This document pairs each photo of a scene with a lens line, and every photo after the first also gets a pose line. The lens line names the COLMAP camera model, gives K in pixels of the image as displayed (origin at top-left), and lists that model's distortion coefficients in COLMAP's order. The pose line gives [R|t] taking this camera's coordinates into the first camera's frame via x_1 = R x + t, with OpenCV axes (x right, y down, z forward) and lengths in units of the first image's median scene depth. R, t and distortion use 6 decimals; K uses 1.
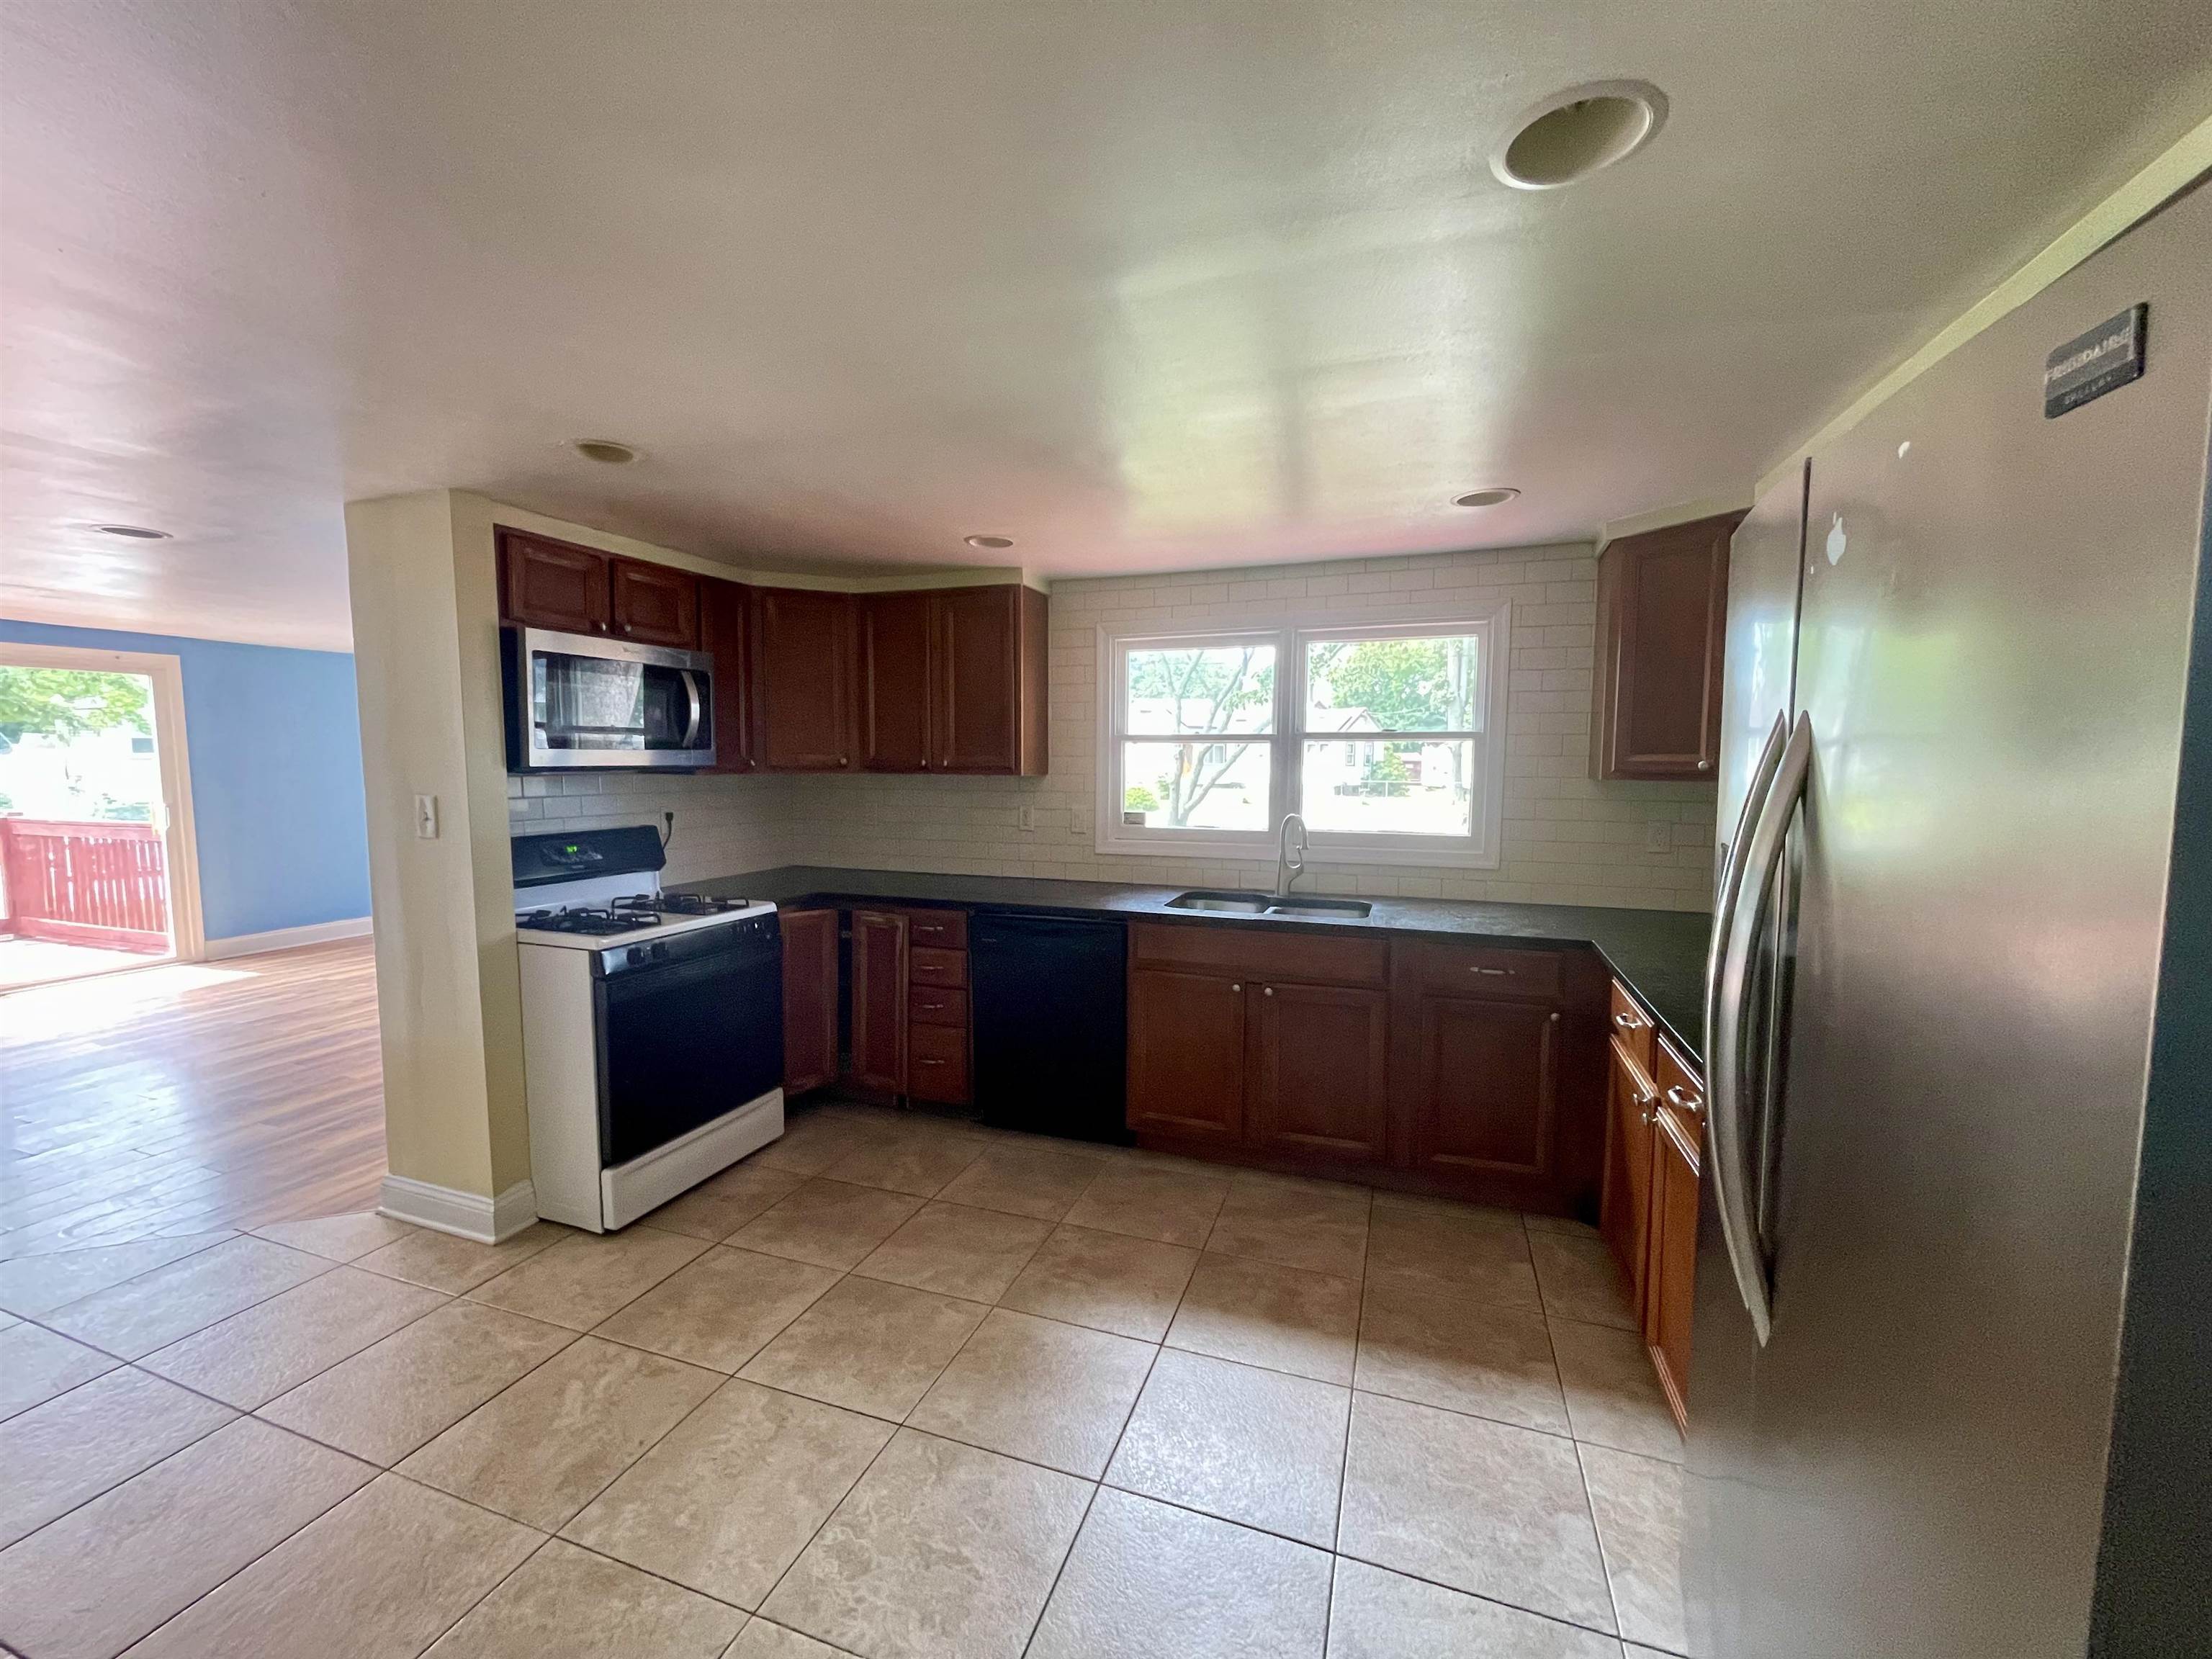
lens RADIAL K [[901.3, 0, 1096.9], [0, 901.3, 833.5], [0, 0, 1]] dist [-0.001026, 0.008563]
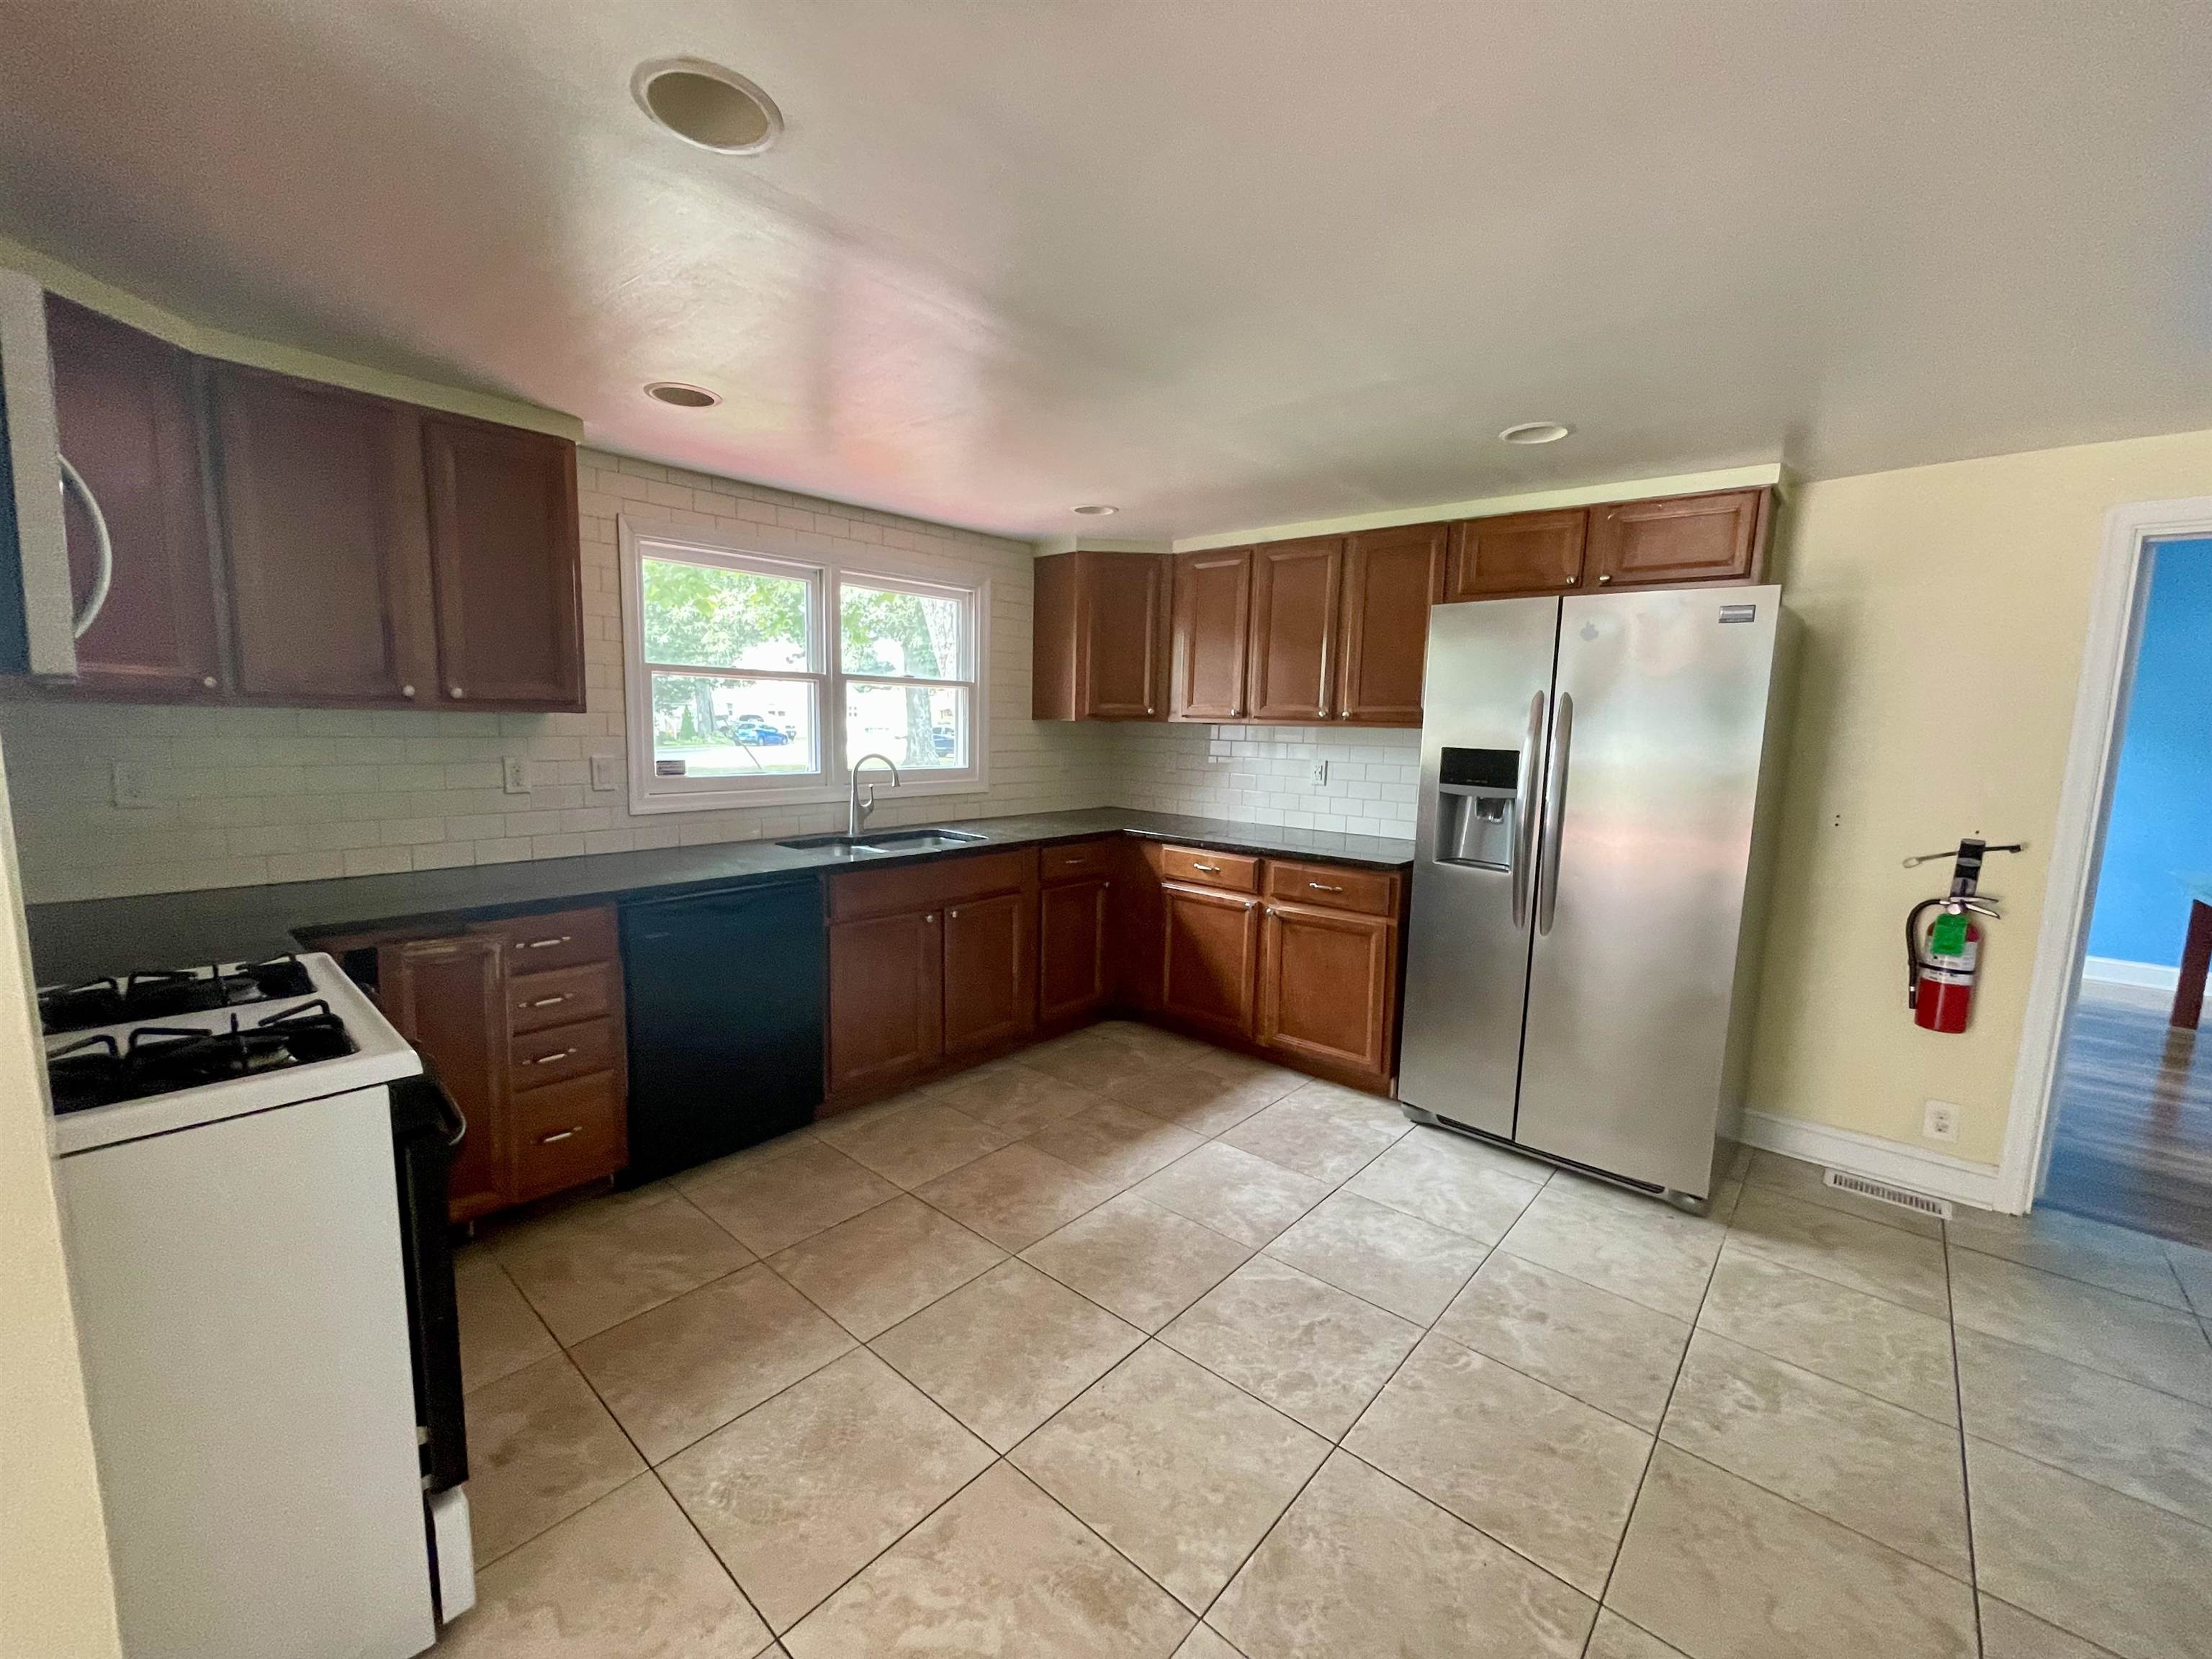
lens RADIAL K [[901.3, 0, 1096.9], [0, 901.3, 833.5], [0, 0, 1]] dist [-0.001026, 0.008563]
pose [[0.373556, -0.113814, 0.920599, -0.745558], [0.054909, 0.993417, 0.100536, -0.023001], [-0.925981, 0.012993, 0.377346, 0.428412]]
